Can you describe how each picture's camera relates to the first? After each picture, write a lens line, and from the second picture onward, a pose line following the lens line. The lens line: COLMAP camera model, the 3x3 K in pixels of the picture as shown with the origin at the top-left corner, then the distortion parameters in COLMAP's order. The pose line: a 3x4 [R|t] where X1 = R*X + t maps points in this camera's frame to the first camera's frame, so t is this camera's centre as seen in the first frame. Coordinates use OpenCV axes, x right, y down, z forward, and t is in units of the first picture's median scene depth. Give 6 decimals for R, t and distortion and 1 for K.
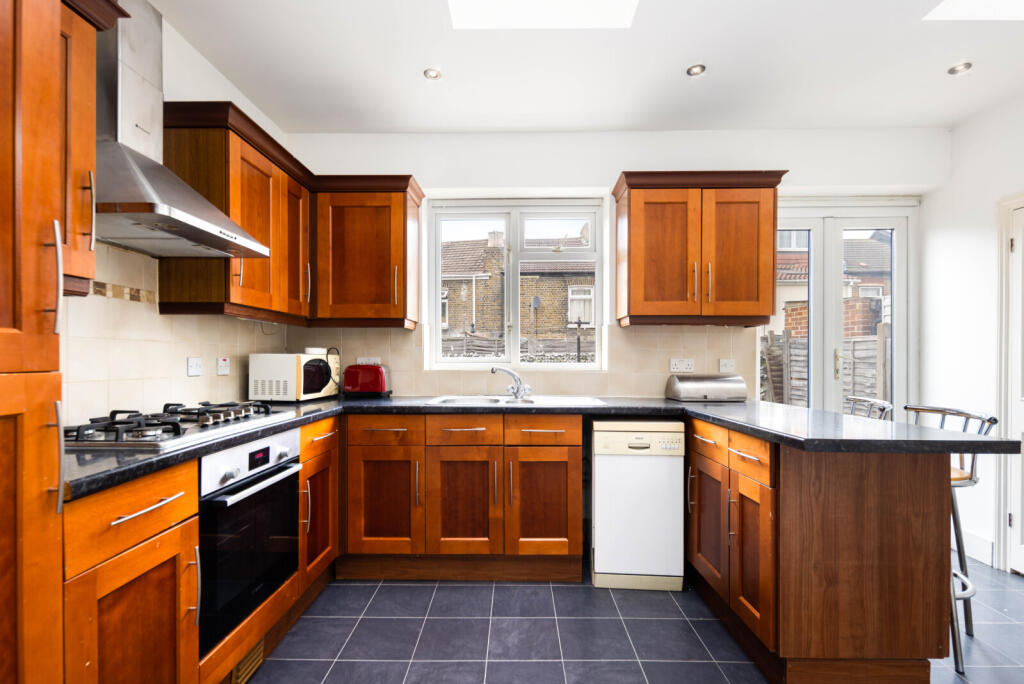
lens RADIAL K [[466.4, 0, 511.9], [0, 466.4, 359.2], [0, 0, 1]] dist [-0.000163, -0.000223]
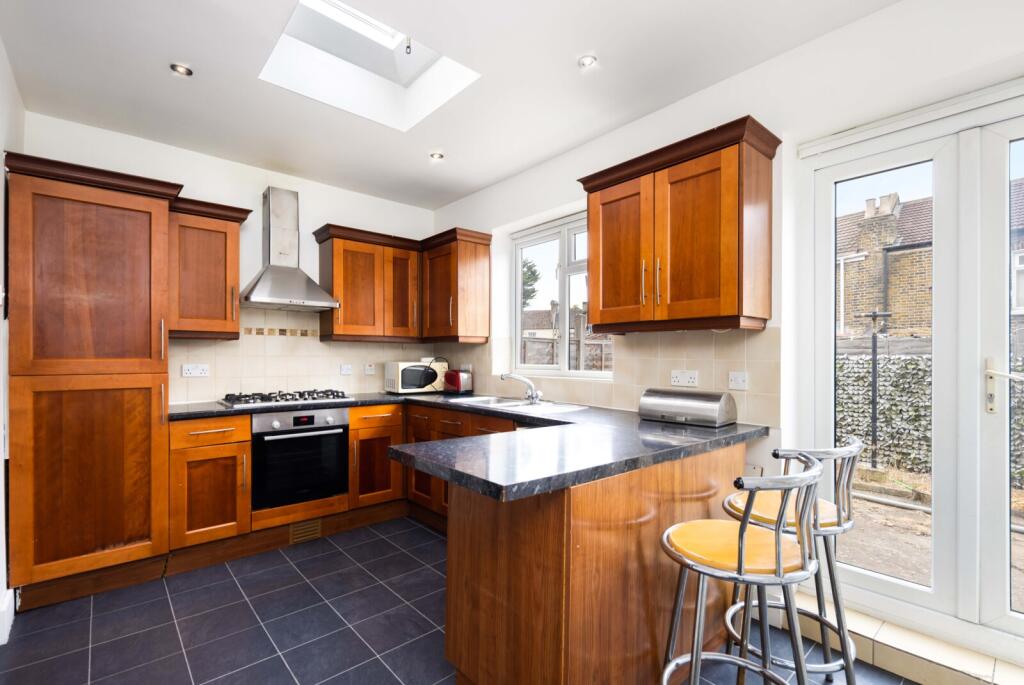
lens RADIAL K [[463.3, 0, 512.2], [0, 463.3, 357.3], [0, 0, 1]] dist [0.002201, 0.000133]
pose [[0.670738, 0.000208, -0.741694, 0.912092], [-0.002971, 0.999993, -0.002407, -0.024861], [0.741688, 0.003818, 0.670734, 0.251320]]
